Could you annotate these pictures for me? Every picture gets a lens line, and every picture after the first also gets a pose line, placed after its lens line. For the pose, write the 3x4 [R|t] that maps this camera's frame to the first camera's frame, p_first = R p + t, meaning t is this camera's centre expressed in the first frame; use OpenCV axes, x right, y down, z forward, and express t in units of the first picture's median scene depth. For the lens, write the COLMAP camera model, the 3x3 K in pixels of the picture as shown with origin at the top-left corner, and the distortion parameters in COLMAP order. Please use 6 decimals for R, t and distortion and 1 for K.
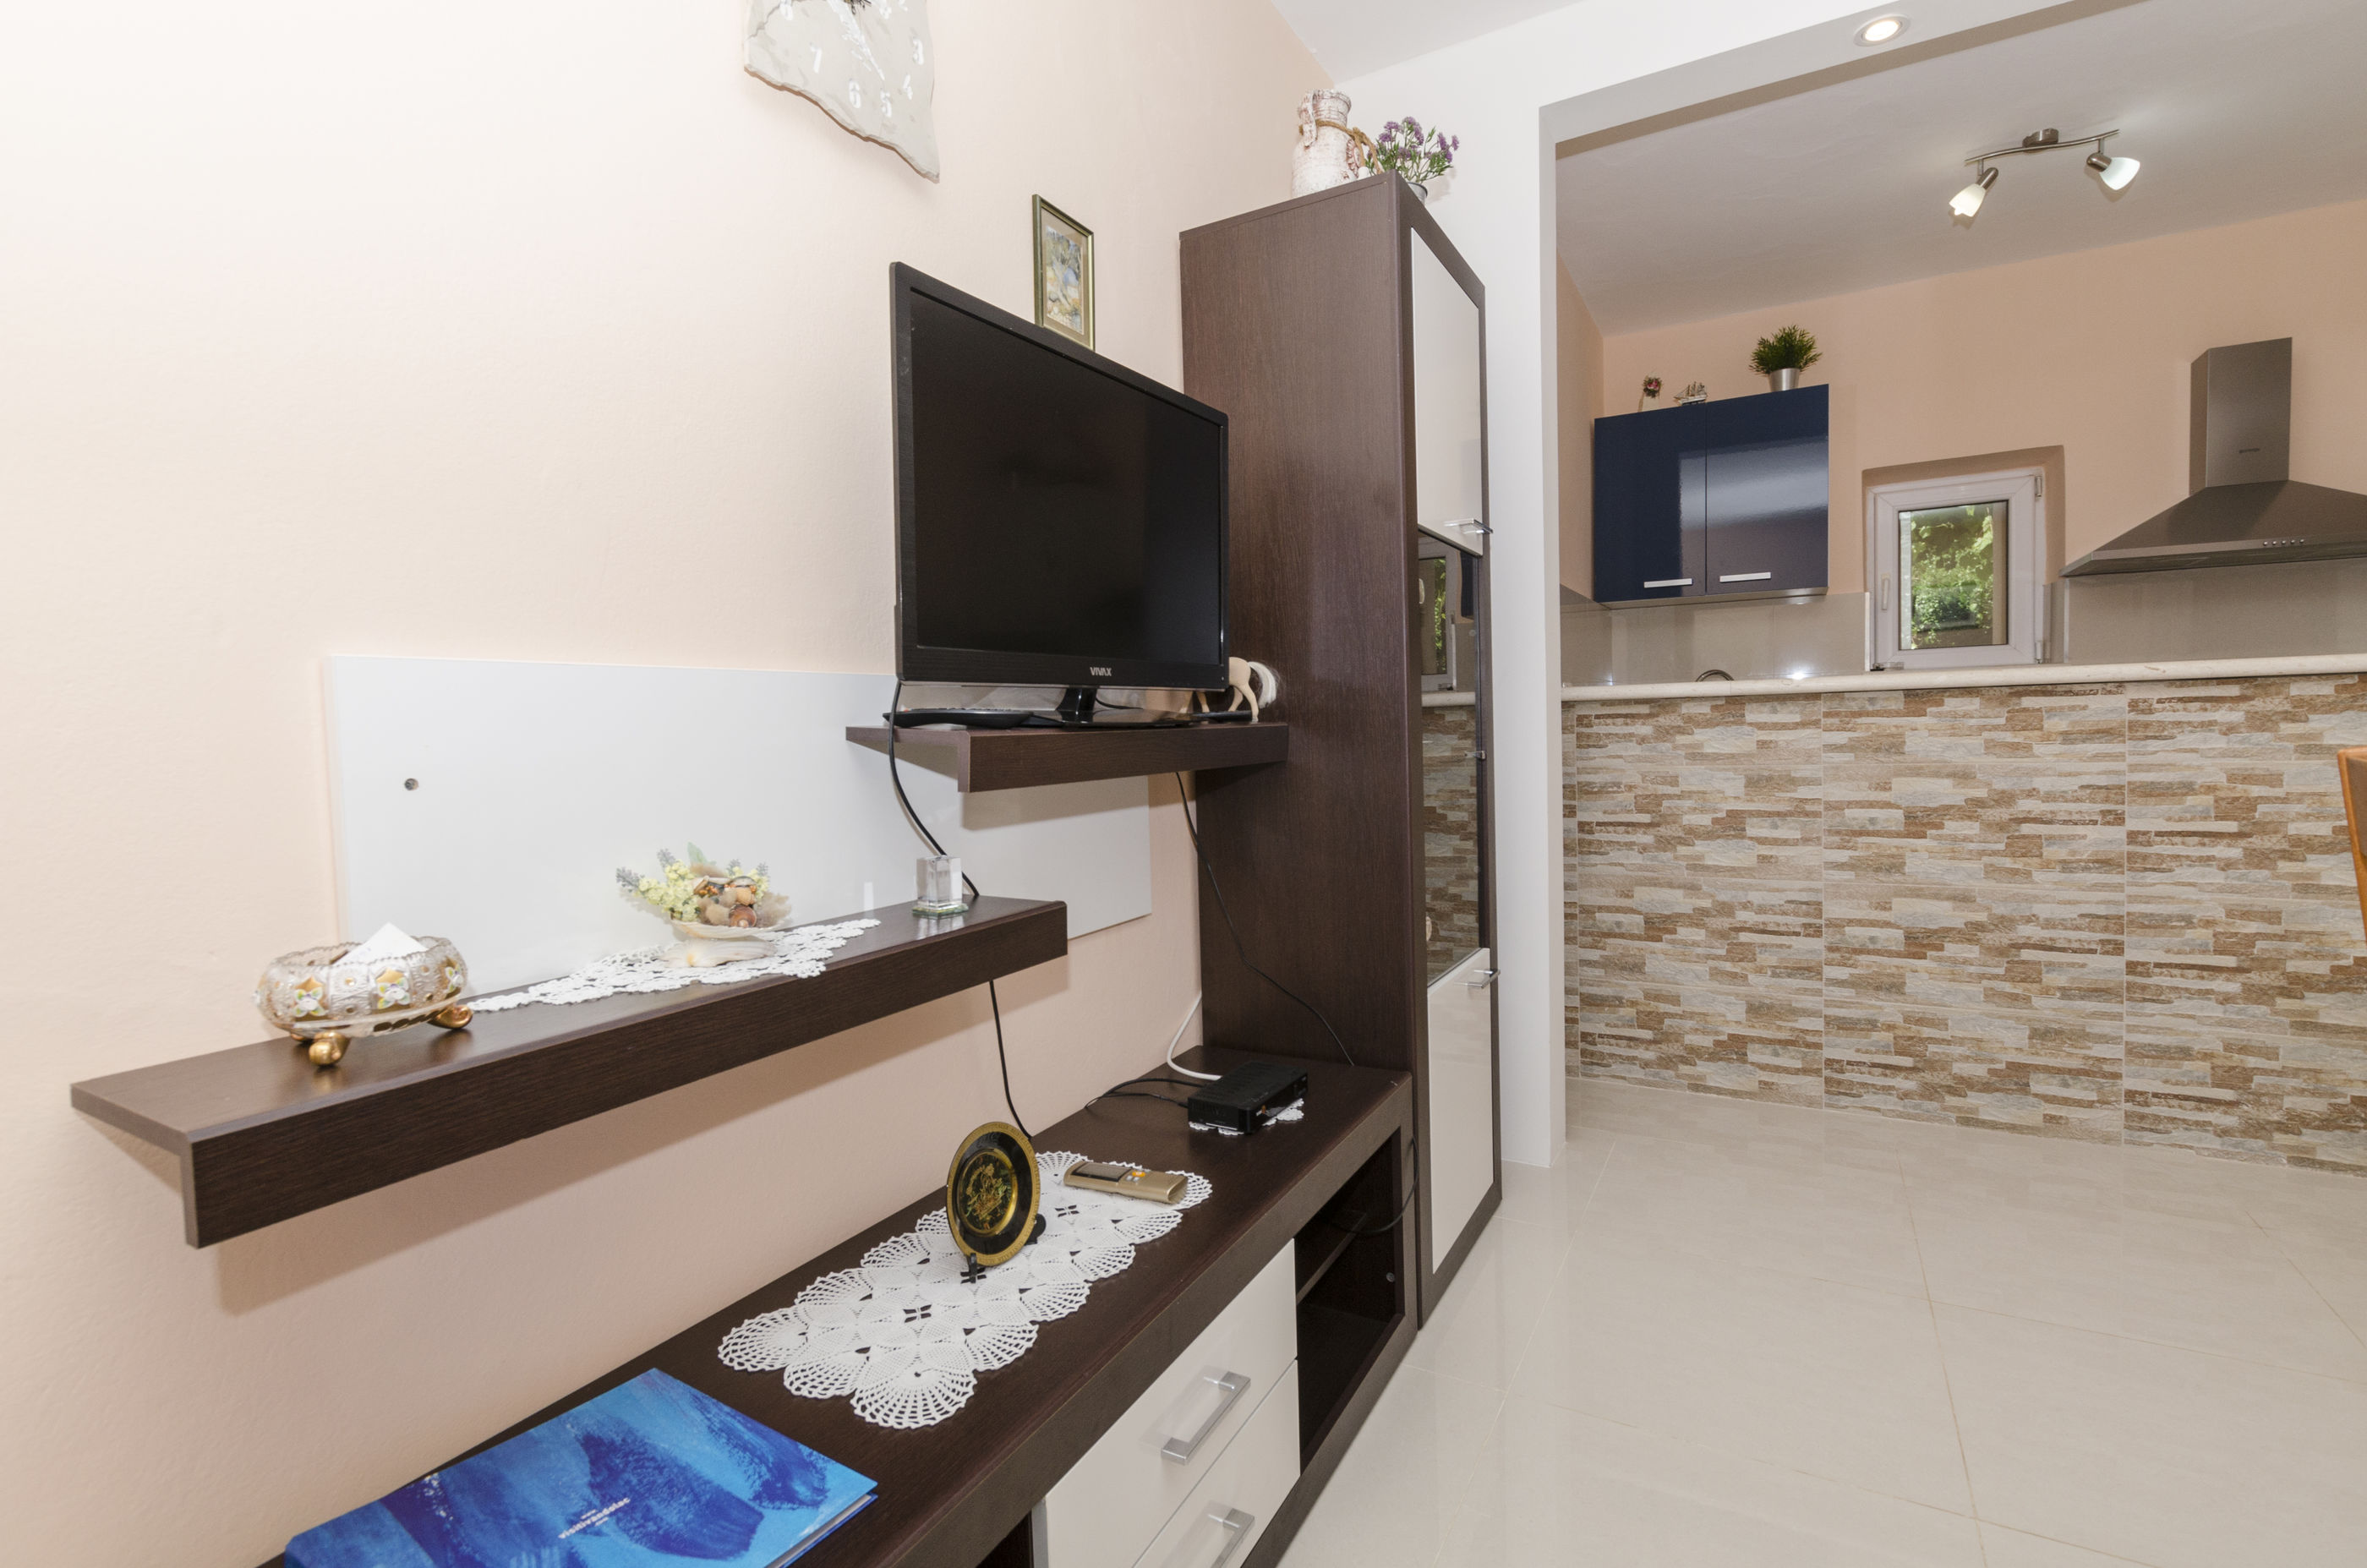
lens RADIAL K [[1069.4, 0, 1181.3], [0, 1069.4, 772.8], [0, 0, 1]] dist [0.000219, -0.003899]
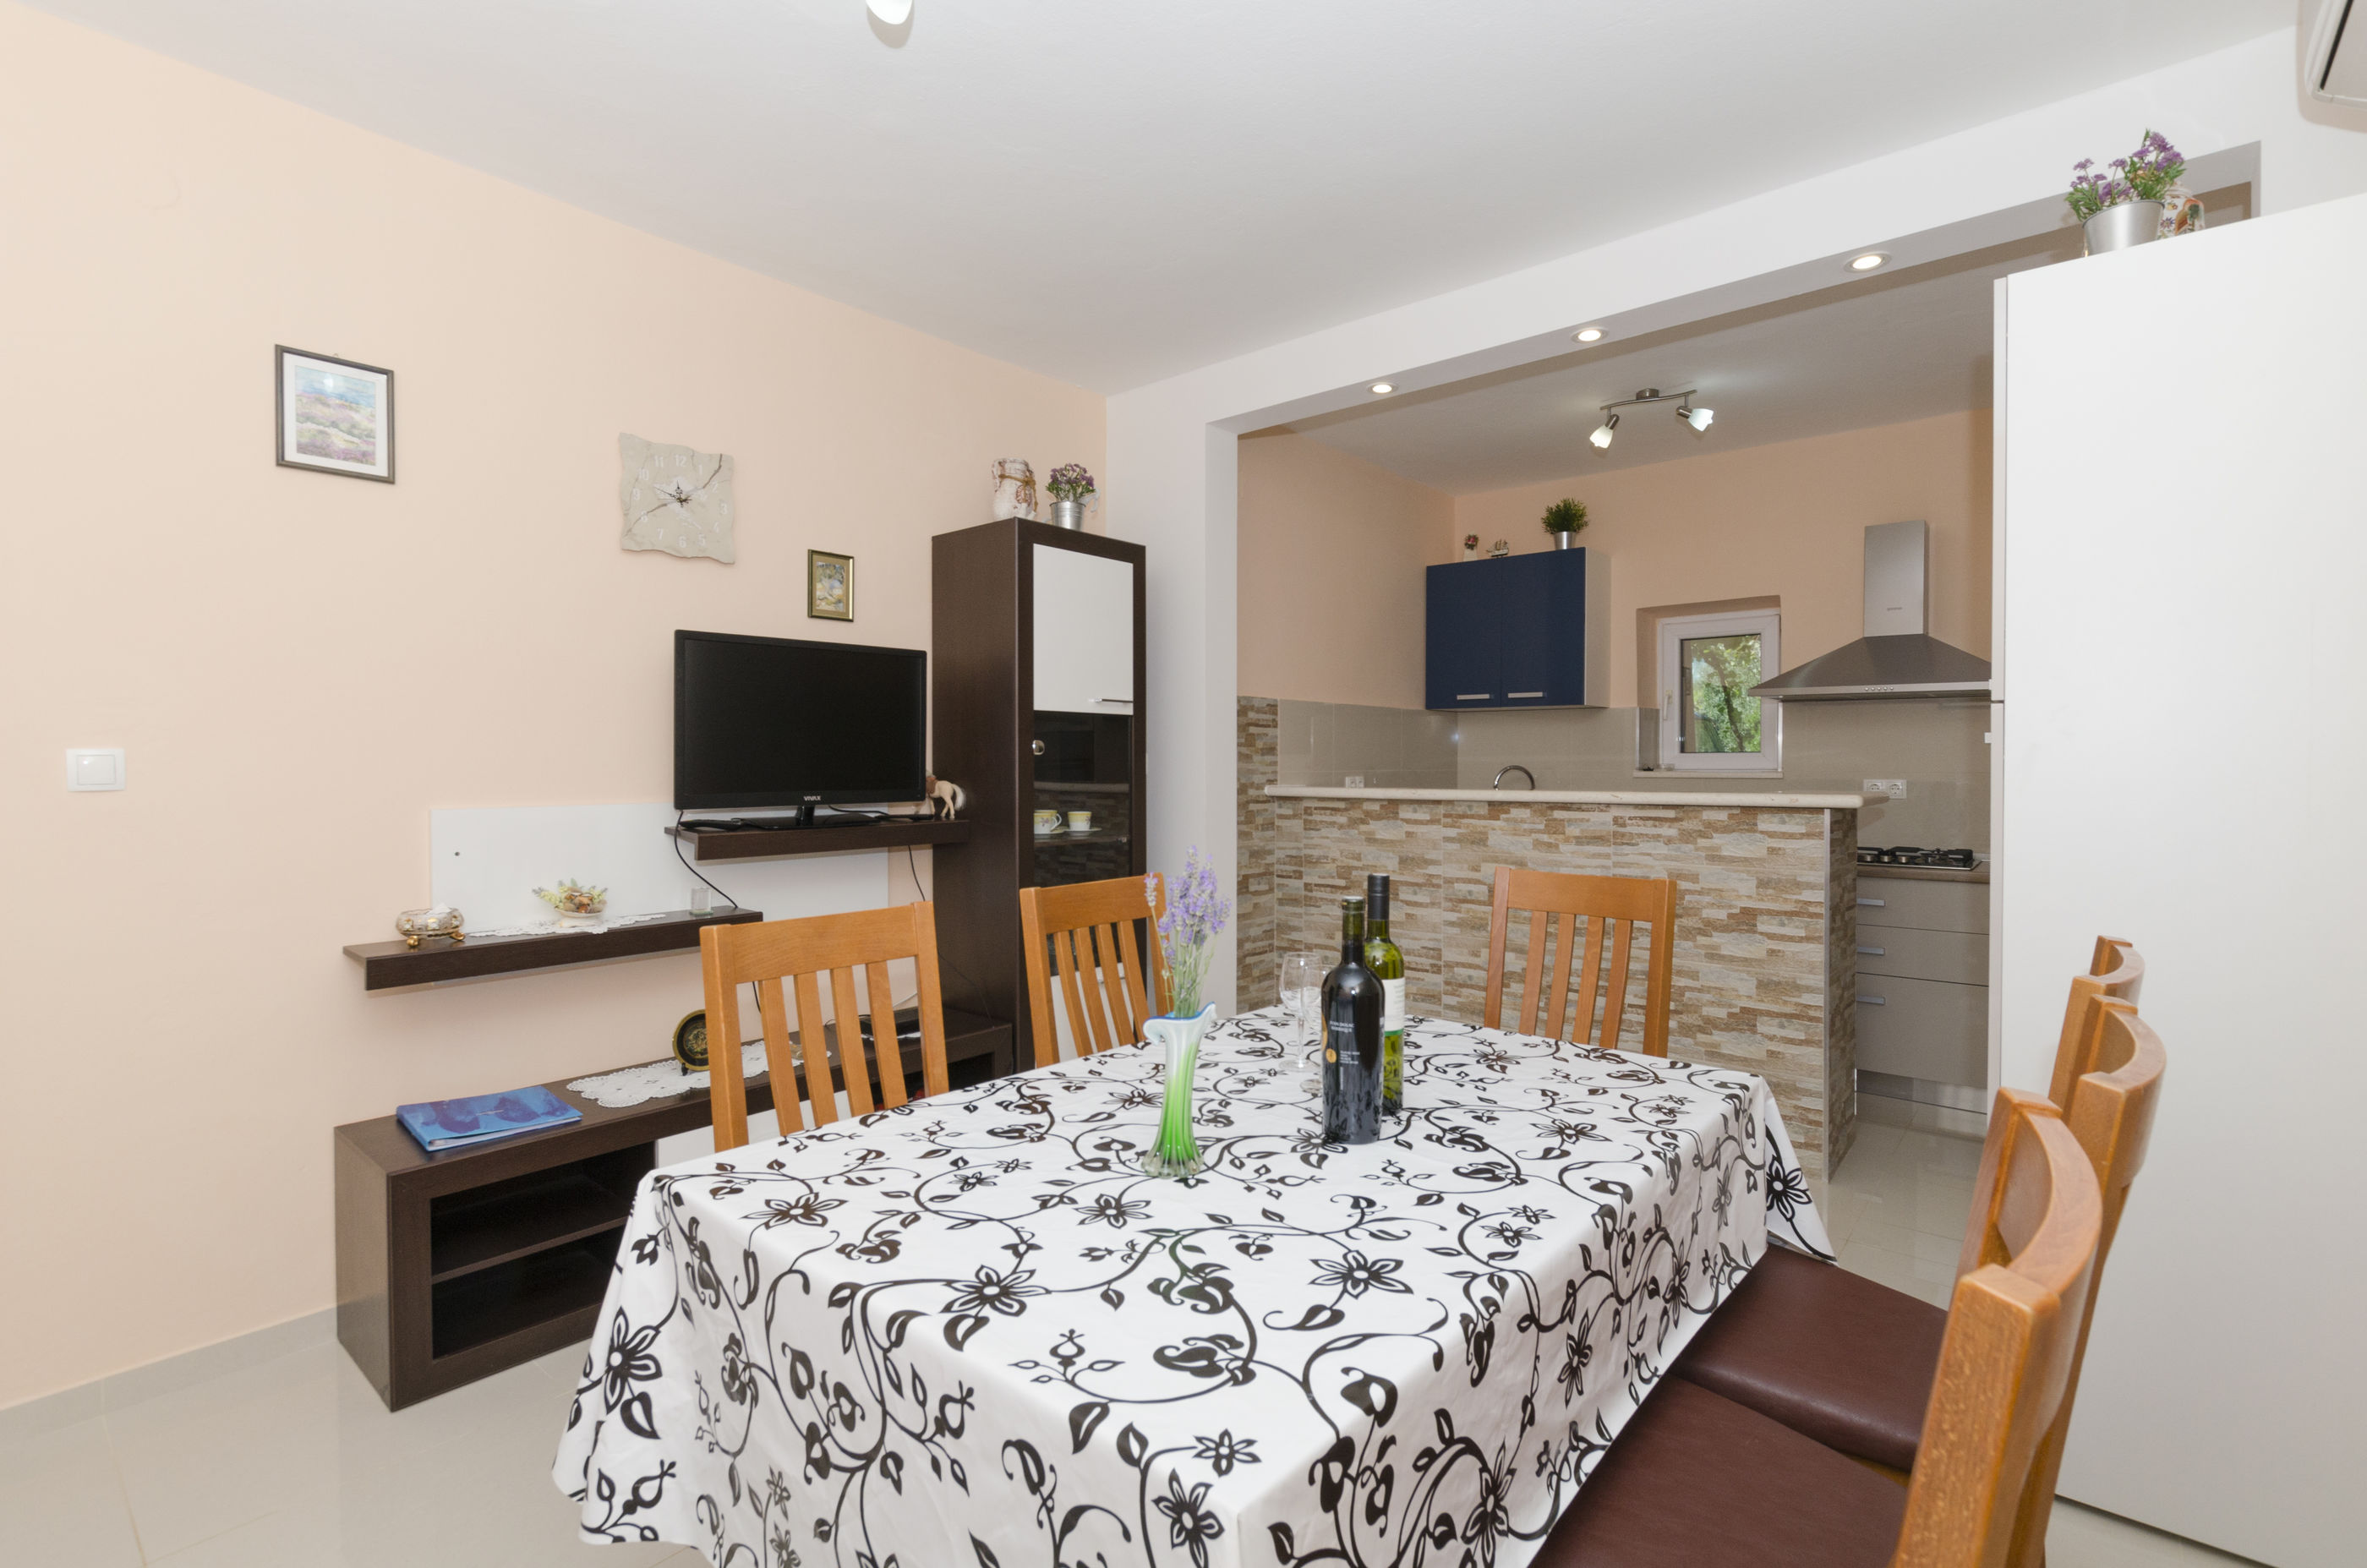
lens RADIAL K [[1069.4, 0, 1196.5], [0, 1069.4, 770.9], [0, 0, 1]] dist [0.000219, -0.003899]
pose [[0.982935, 0.028809, -0.181683, 0.563929], [-0.034648, 0.998977, -0.029044, -0.064243], [0.180661, 0.034844, 0.982928, -0.471056]]
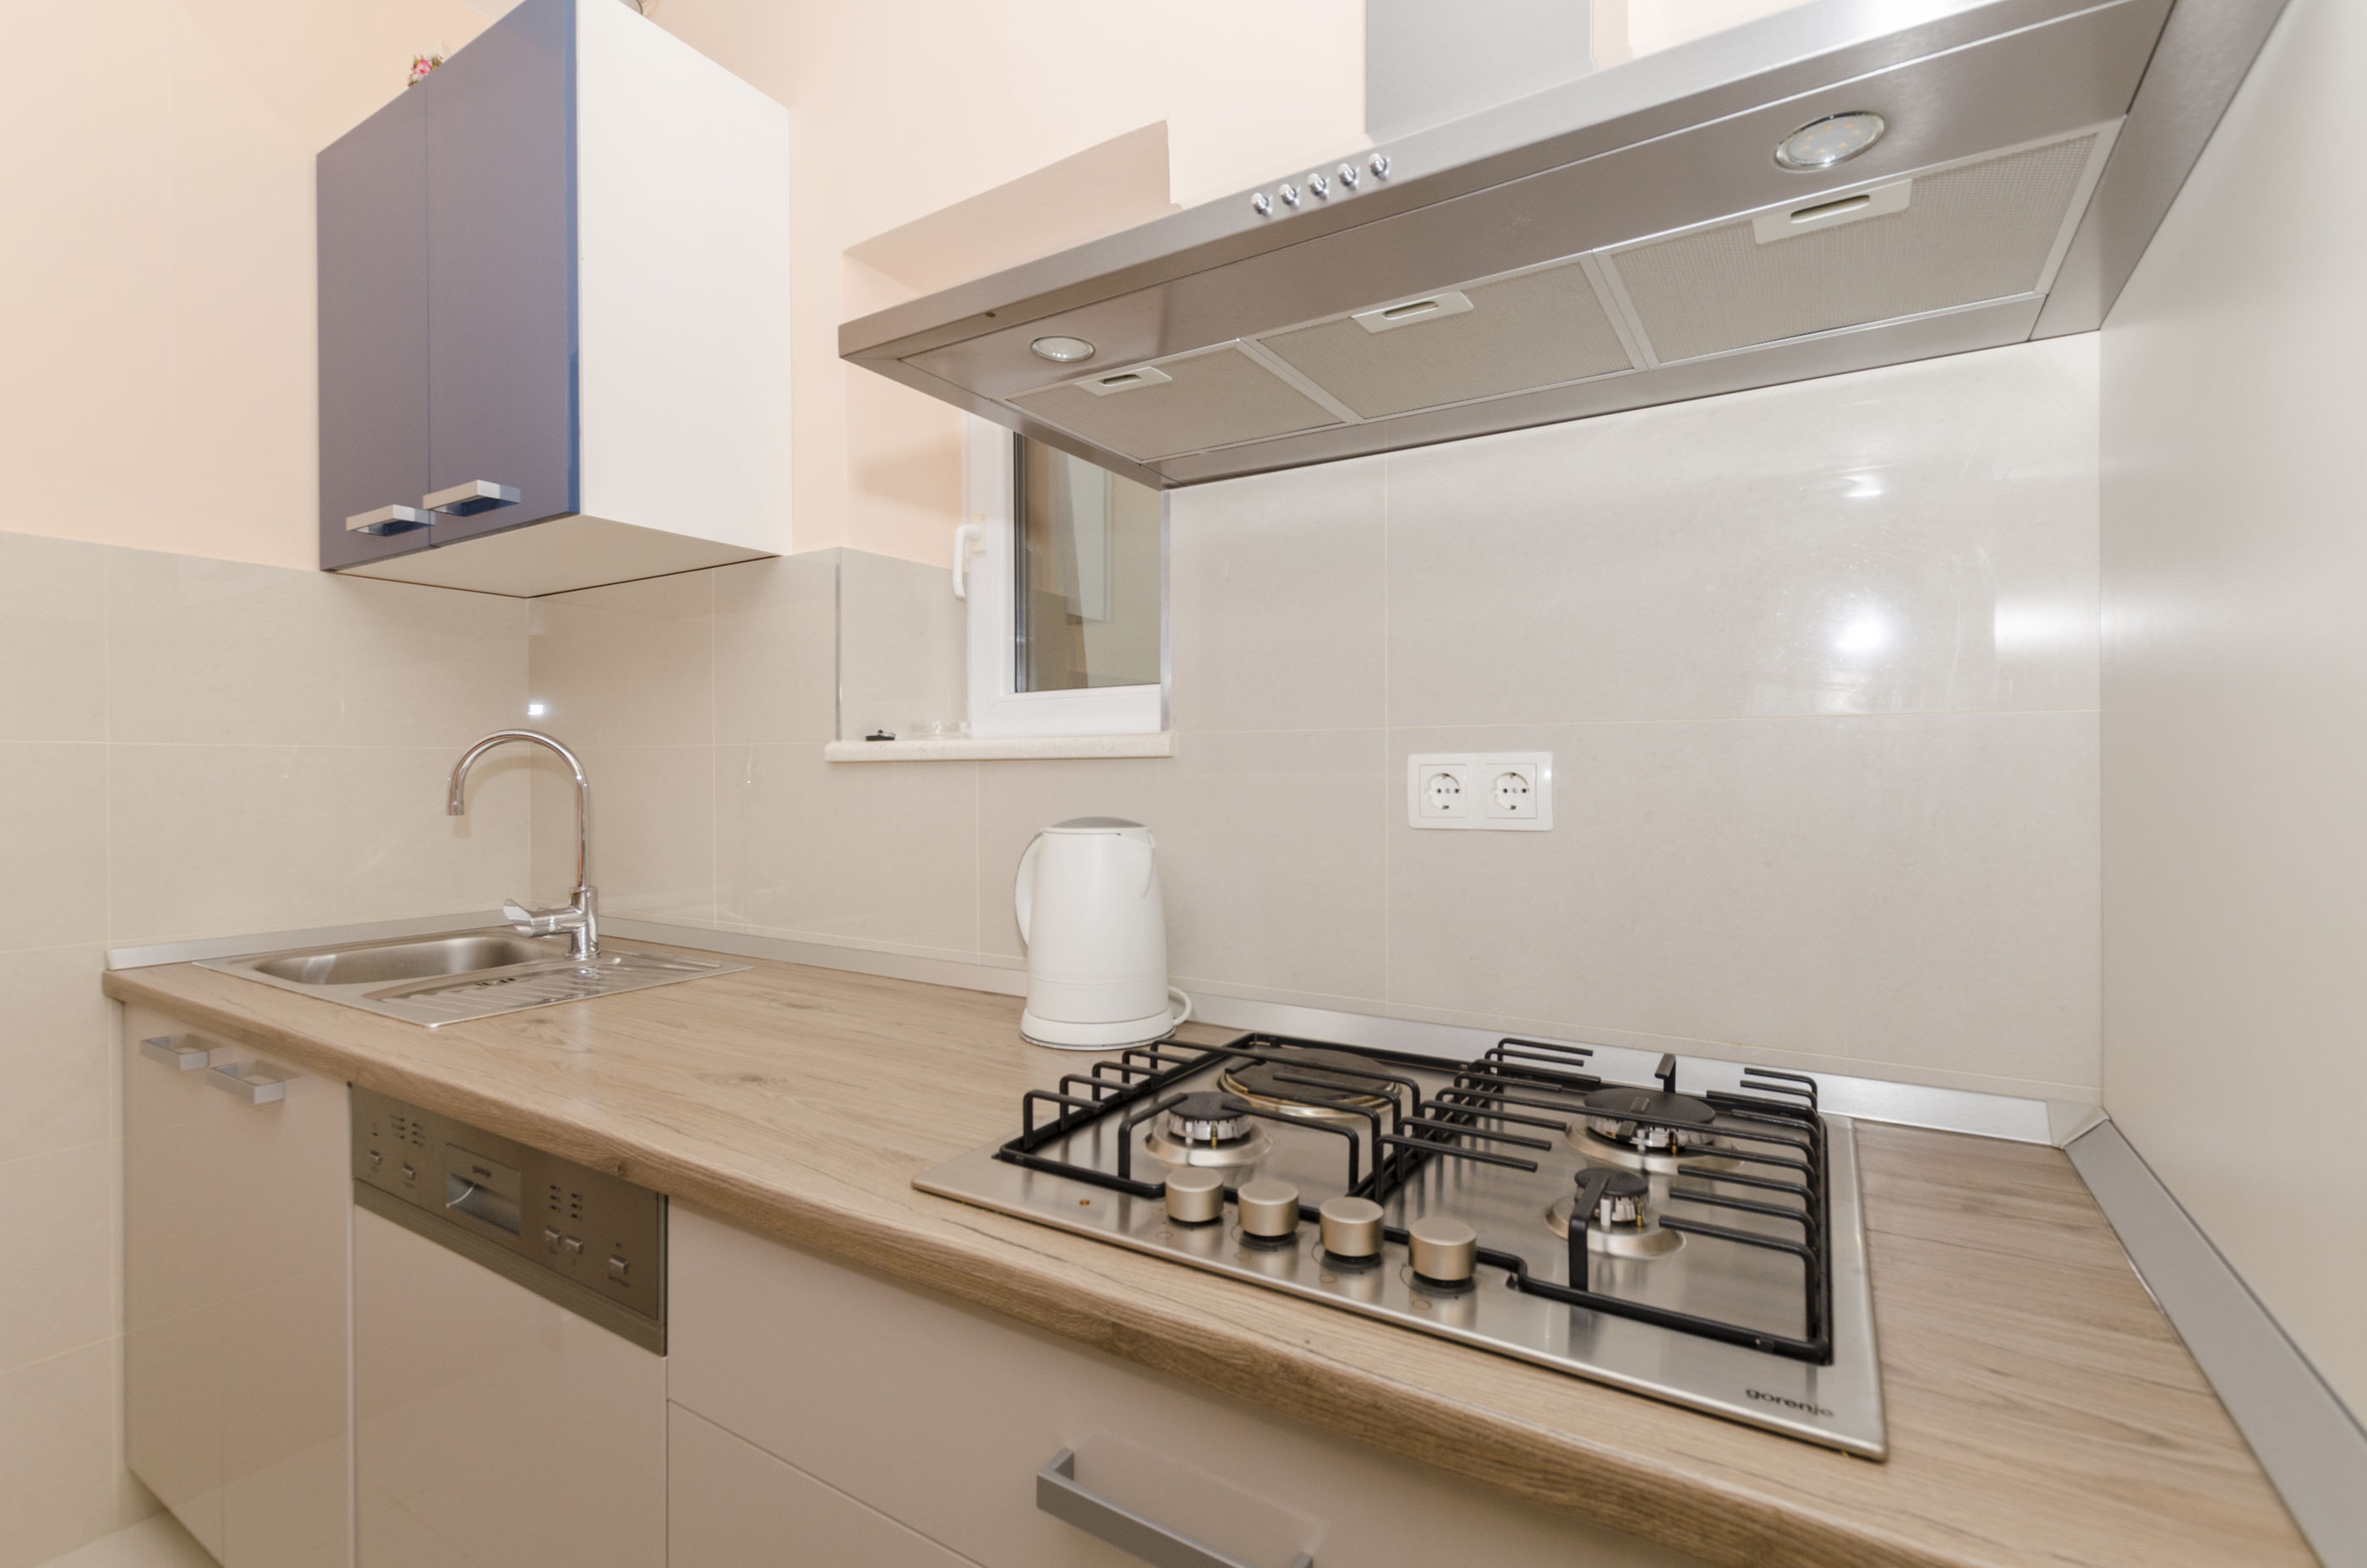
lens RADIAL K [[1025.7, 0, 1189.9], [0, 1025.7, 768.5], [0, 0, 1]] dist [0.007268, -0.003682]
pose [[0.999150, 0.022201, -0.034731, 1.212730], [-0.023497, 0.999025, -0.037362, -0.115379], [0.033868, 0.038147, 0.998698, 0.958544]]
